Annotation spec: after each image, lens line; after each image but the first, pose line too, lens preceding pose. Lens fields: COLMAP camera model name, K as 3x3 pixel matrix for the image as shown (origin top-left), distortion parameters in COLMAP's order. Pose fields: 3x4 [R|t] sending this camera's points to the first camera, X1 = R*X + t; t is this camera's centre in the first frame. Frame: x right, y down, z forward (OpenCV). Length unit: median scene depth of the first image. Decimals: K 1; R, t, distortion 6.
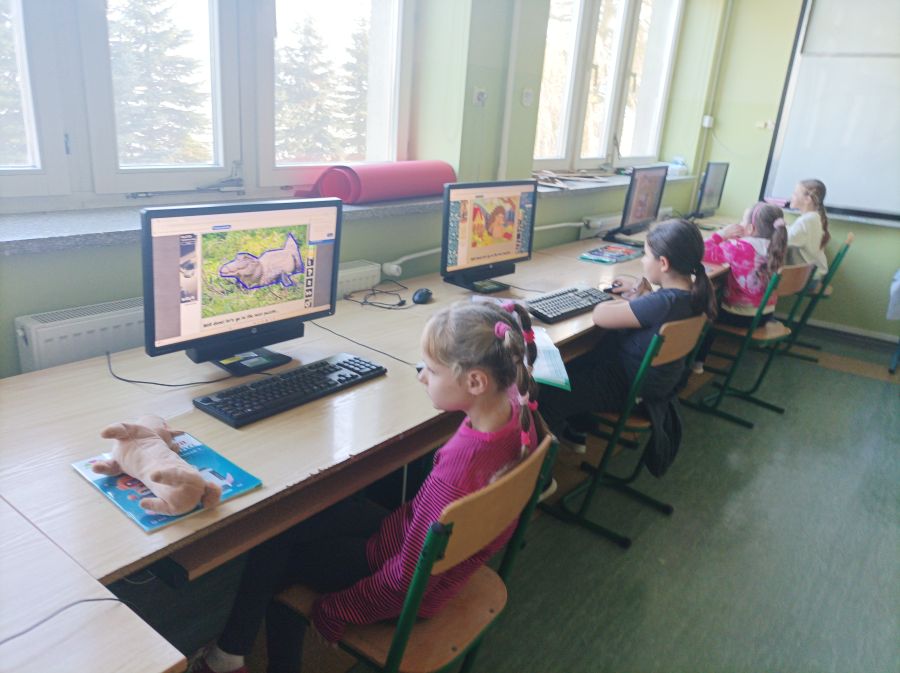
lens RADIAL K [[632.1, 0, 435.1], [0, 632.1, 329.5], [0, 0, 1]] dist [0.071101, -0.094556]
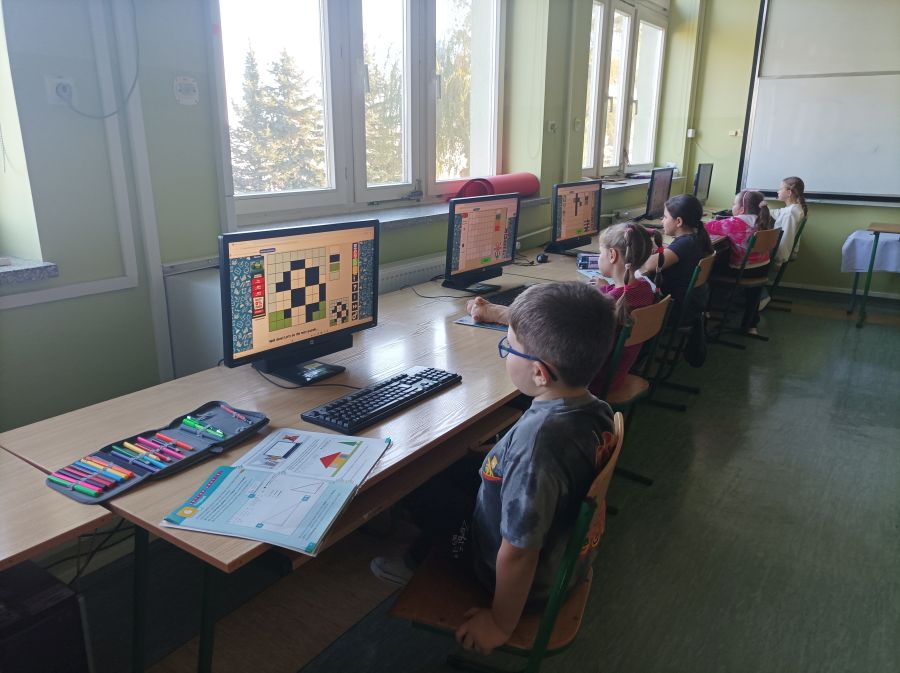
lens RADIAL K [[647.5, 0, 450.0], [0, 647.5, 336.5], [0, 0, 1]] dist [-0.002607, 0.001660]
pose [[0.995047, -0.083086, 0.054581, -0.160731], [0.084690, 0.996020, -0.027764, 0.074432], [-0.052057, 0.032249, 0.998123, -0.252236]]
